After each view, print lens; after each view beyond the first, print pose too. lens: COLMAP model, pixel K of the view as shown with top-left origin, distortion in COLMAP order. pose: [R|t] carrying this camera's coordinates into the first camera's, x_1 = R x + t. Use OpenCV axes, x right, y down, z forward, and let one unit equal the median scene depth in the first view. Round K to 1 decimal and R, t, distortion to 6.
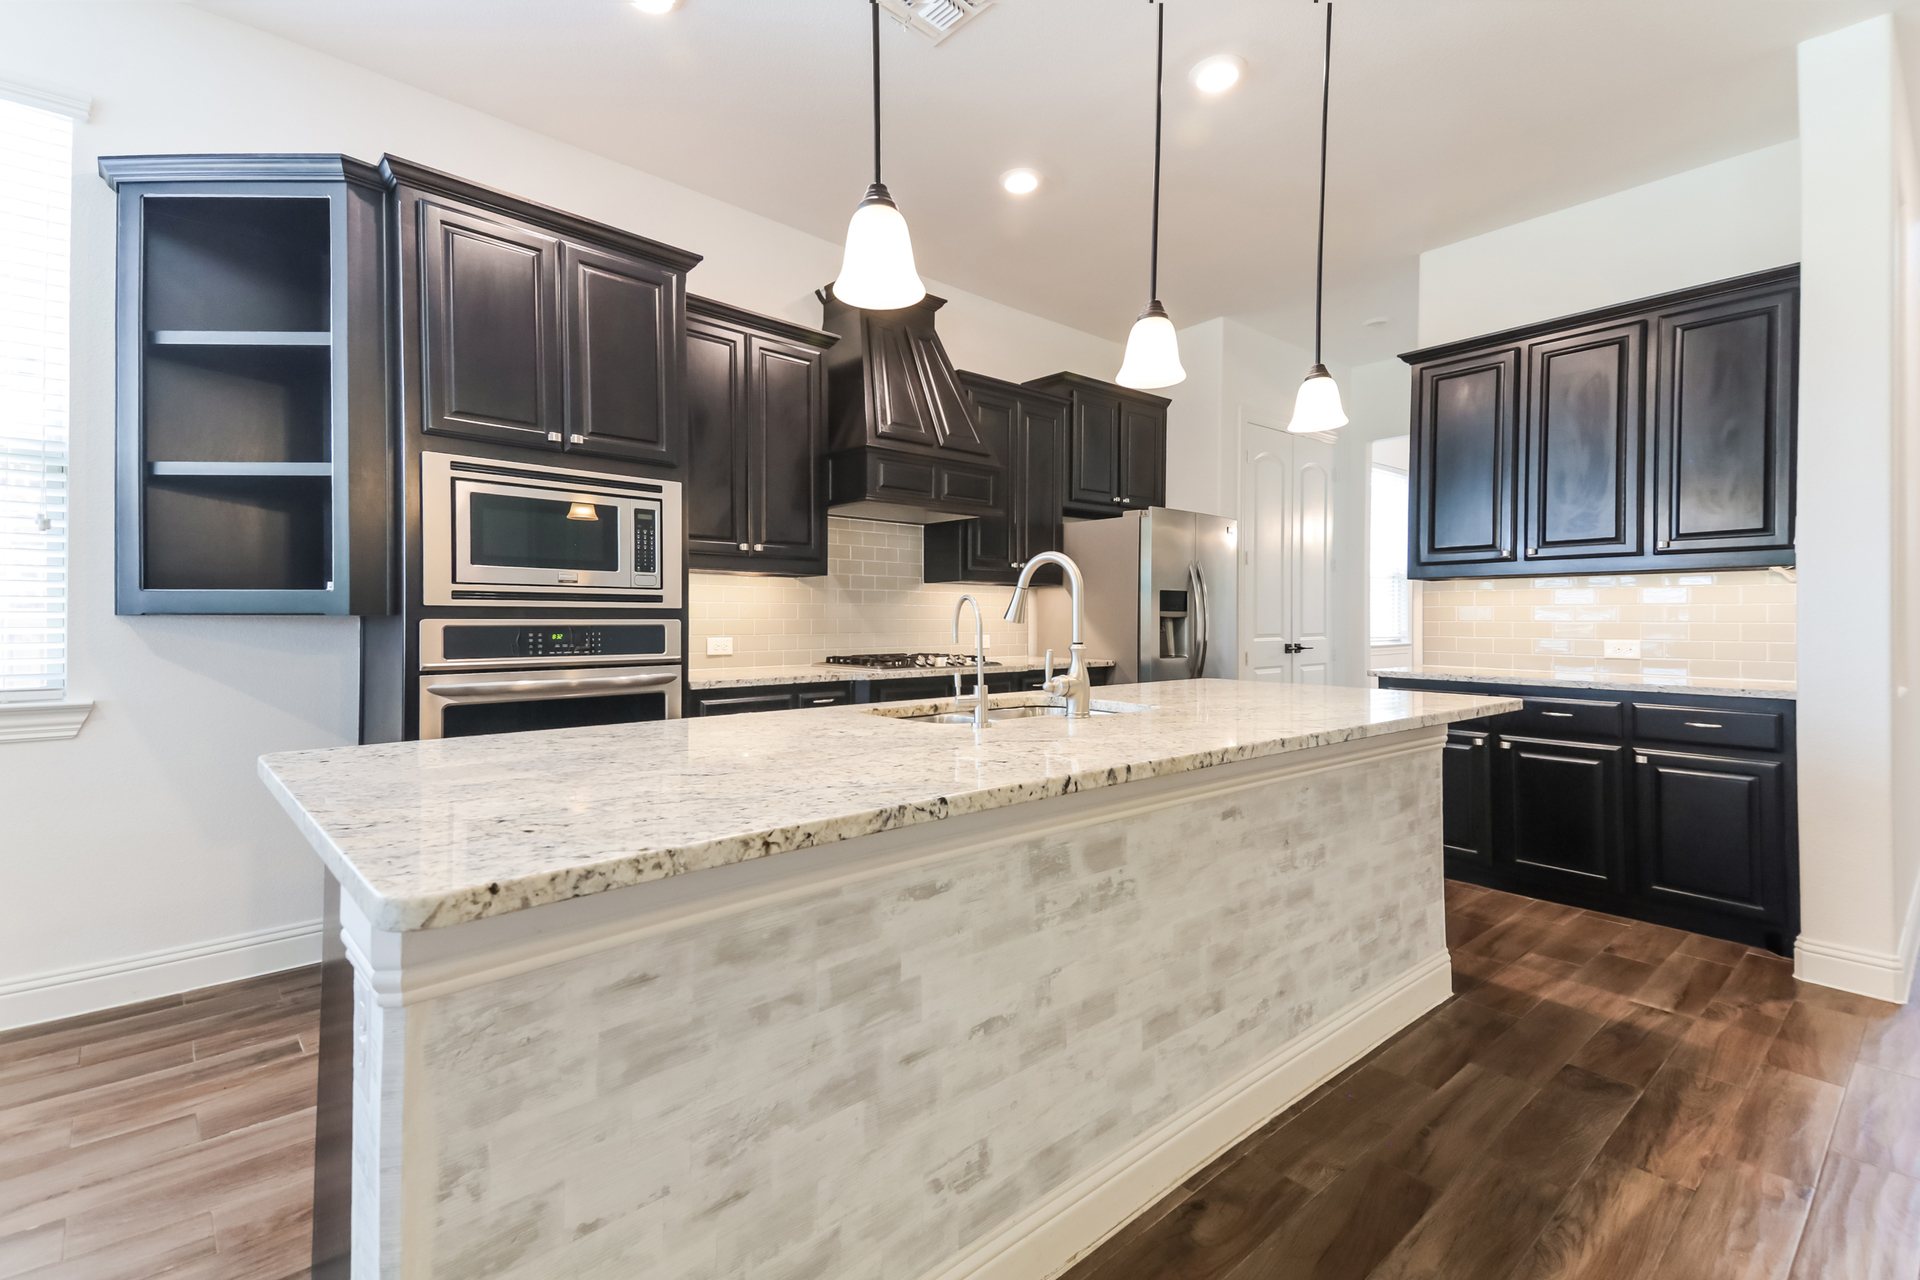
lens RADIAL K [[841.0, 0, 962.1], [0, 841.0, 625.7], [0, 0, 1]] dist [0.116752, -0.045119]
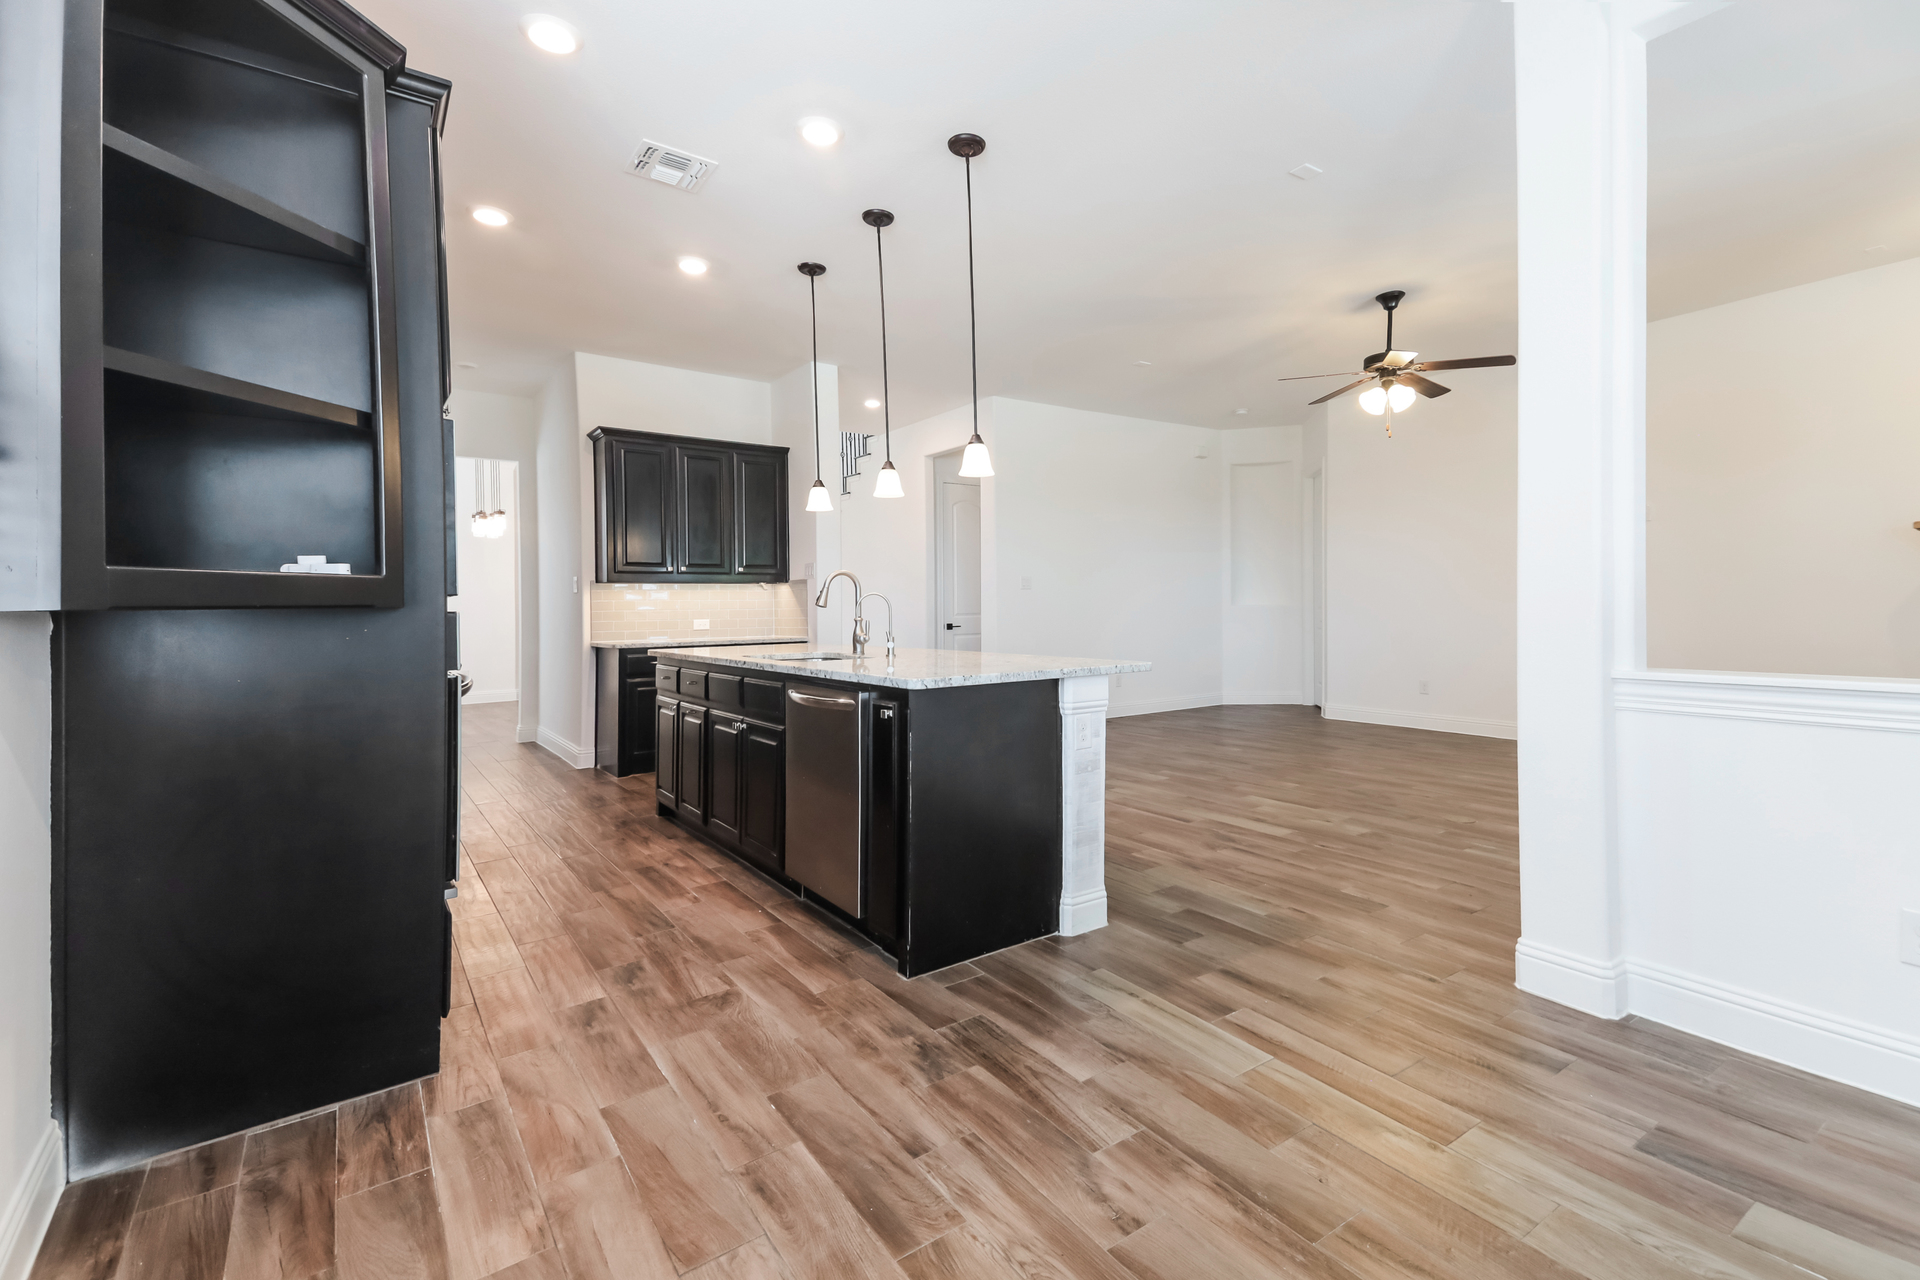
lens RADIAL K [[841.0, 0, 962.1], [0, 841.0, 625.7], [0, 0, 1]] dist [0.116752, -0.045119]
pose [[0.139726, -0.024825, 0.989879, -1.380152], [0.025097, 0.999453, 0.021522, 0.004173], [-0.989872, 0.021836, 0.140273, 0.372510]]
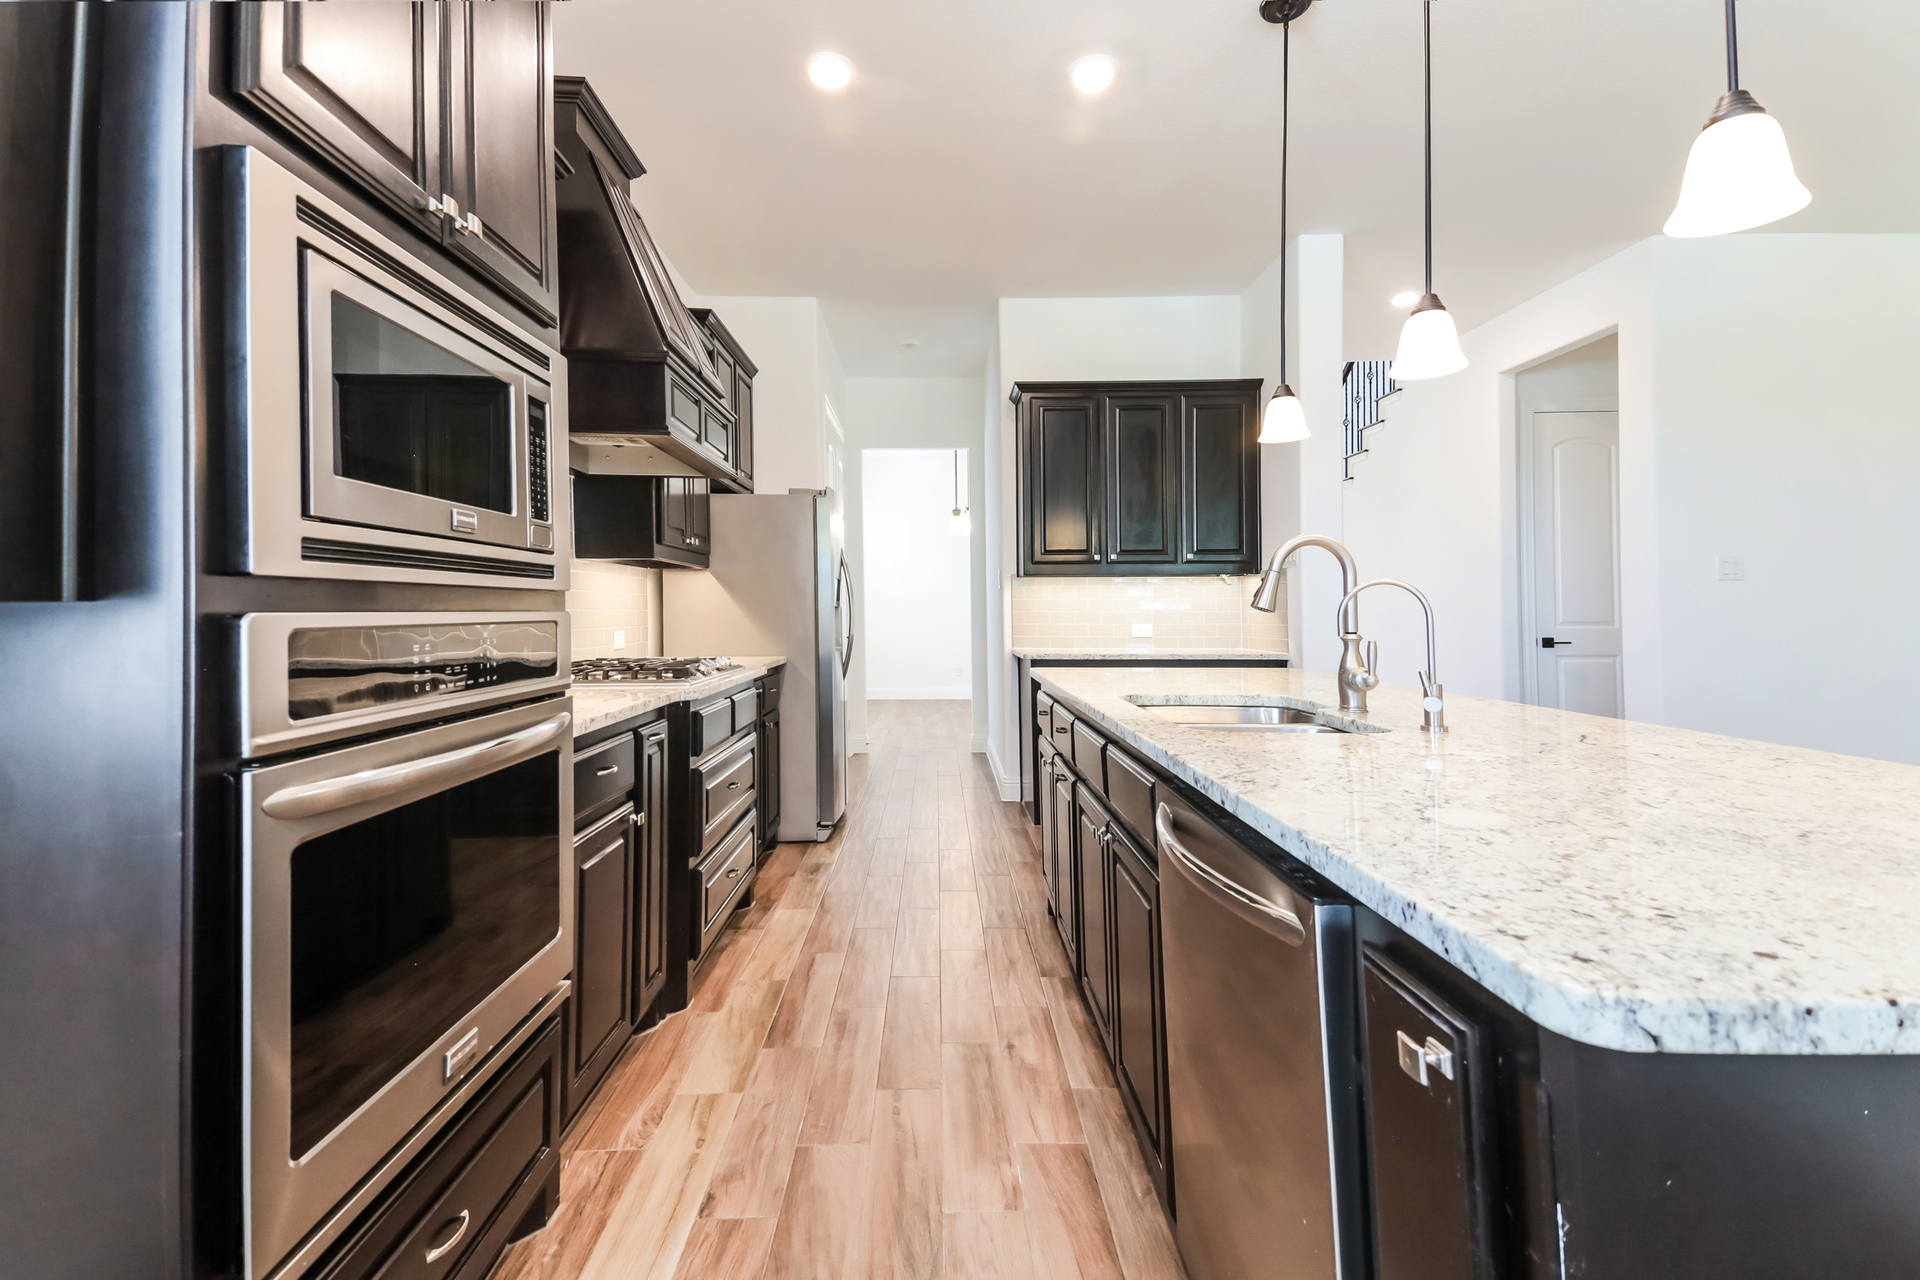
lens RADIAL K [[863.6, 0, 961.3], [0, 863.6, 588.6], [0, 0, 1]] dist [0.123512, -0.050157]
pose [[0.653840, 0.015487, 0.756474, -0.696539], [0.013980, 0.999373, -0.032544, -0.001088], [-0.756504, 0.031854, 0.653213, 0.527747]]
